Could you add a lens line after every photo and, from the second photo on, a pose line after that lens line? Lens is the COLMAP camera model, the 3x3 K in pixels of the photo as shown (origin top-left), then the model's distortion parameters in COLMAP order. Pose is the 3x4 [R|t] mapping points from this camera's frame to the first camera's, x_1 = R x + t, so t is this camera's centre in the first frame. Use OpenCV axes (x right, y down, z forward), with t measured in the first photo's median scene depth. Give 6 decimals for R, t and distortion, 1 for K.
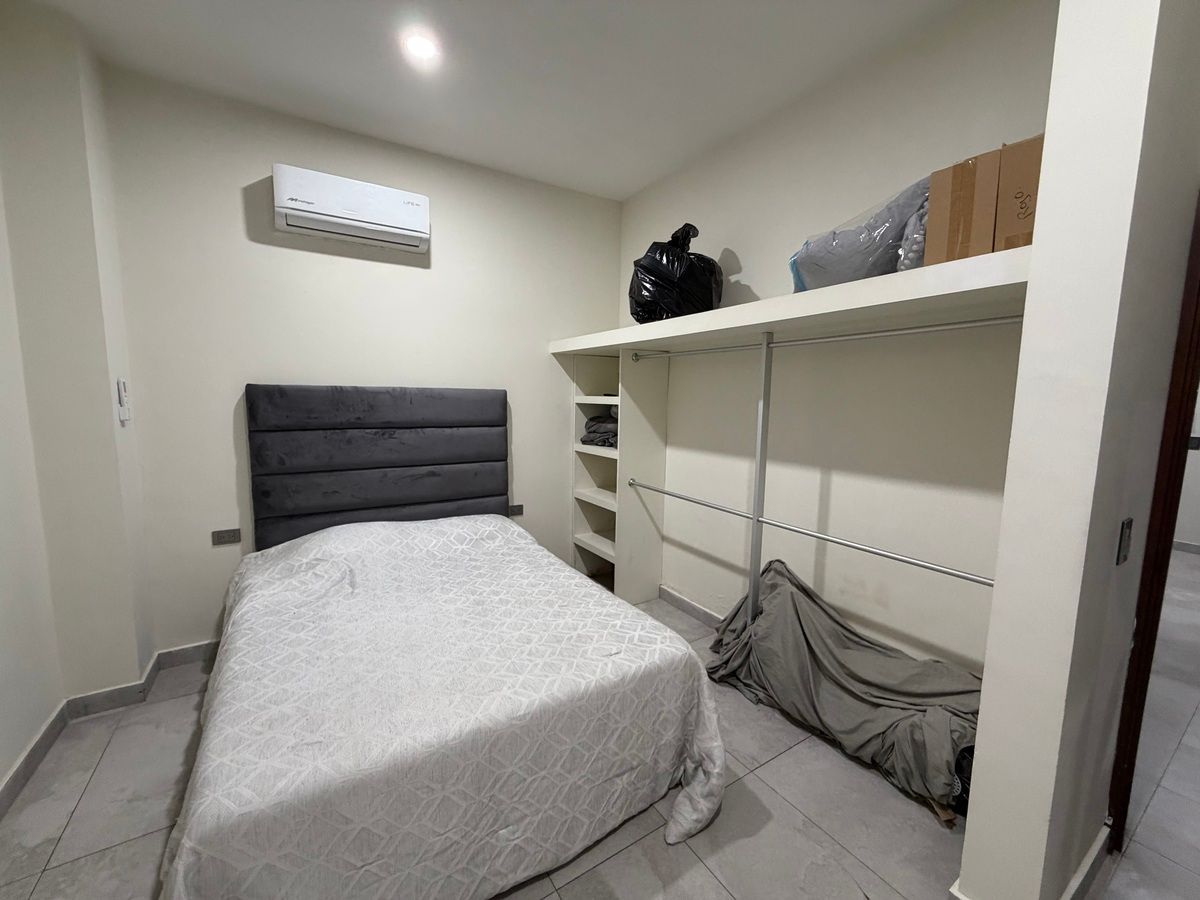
lens RADIAL K [[476.3, 0, 595.8], [0, 476.3, 450.5], [0, 0, 1]] dist [0.002854, 0.000310]
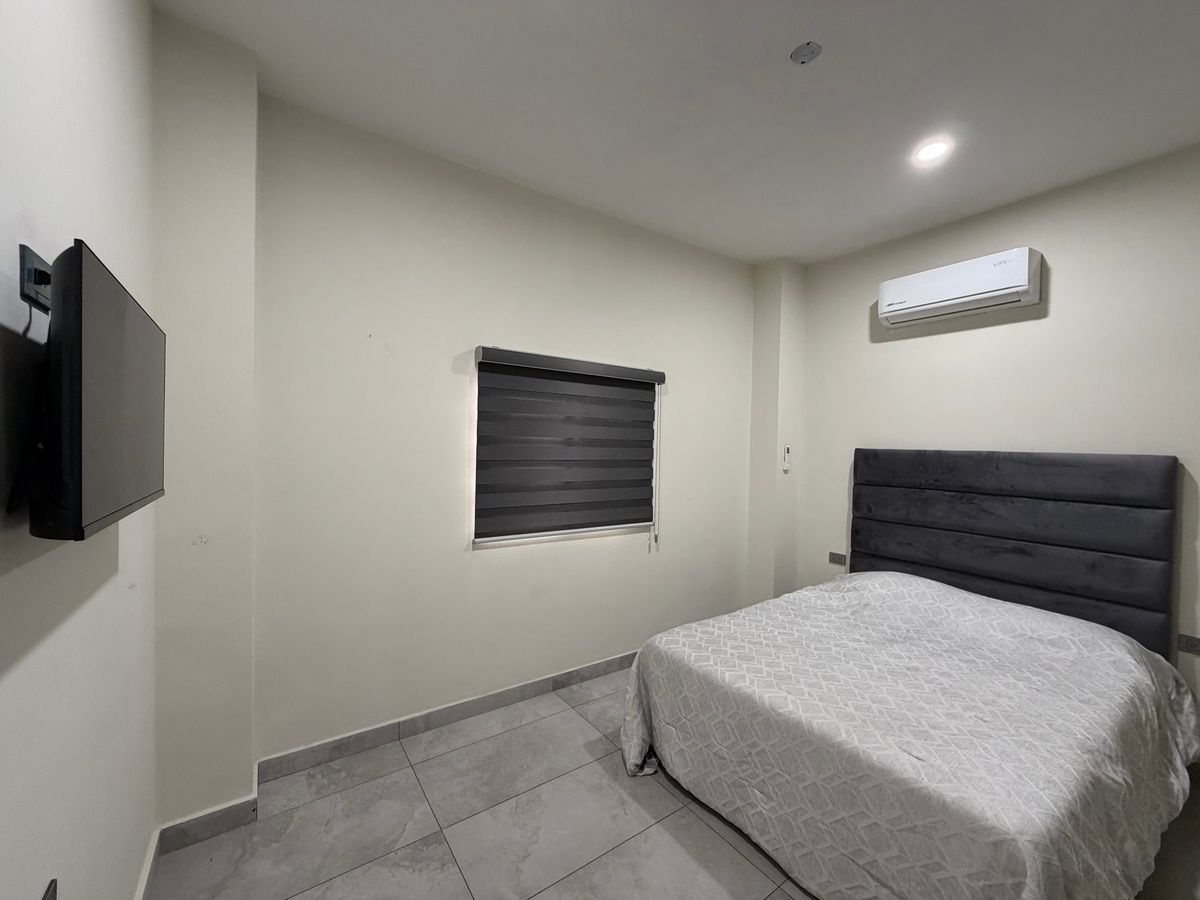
lens RADIAL K [[476.3, 0, 598.3], [0, 476.3, 452.1], [0, 0, 1]] dist [0.002854, 0.000310]
pose [[0.059699, 0.005044, -0.998204, 0.552002], [-0.138118, 0.990410, -0.003255, -0.023277], [0.988615, 0.138064, 0.059823, 0.195324]]
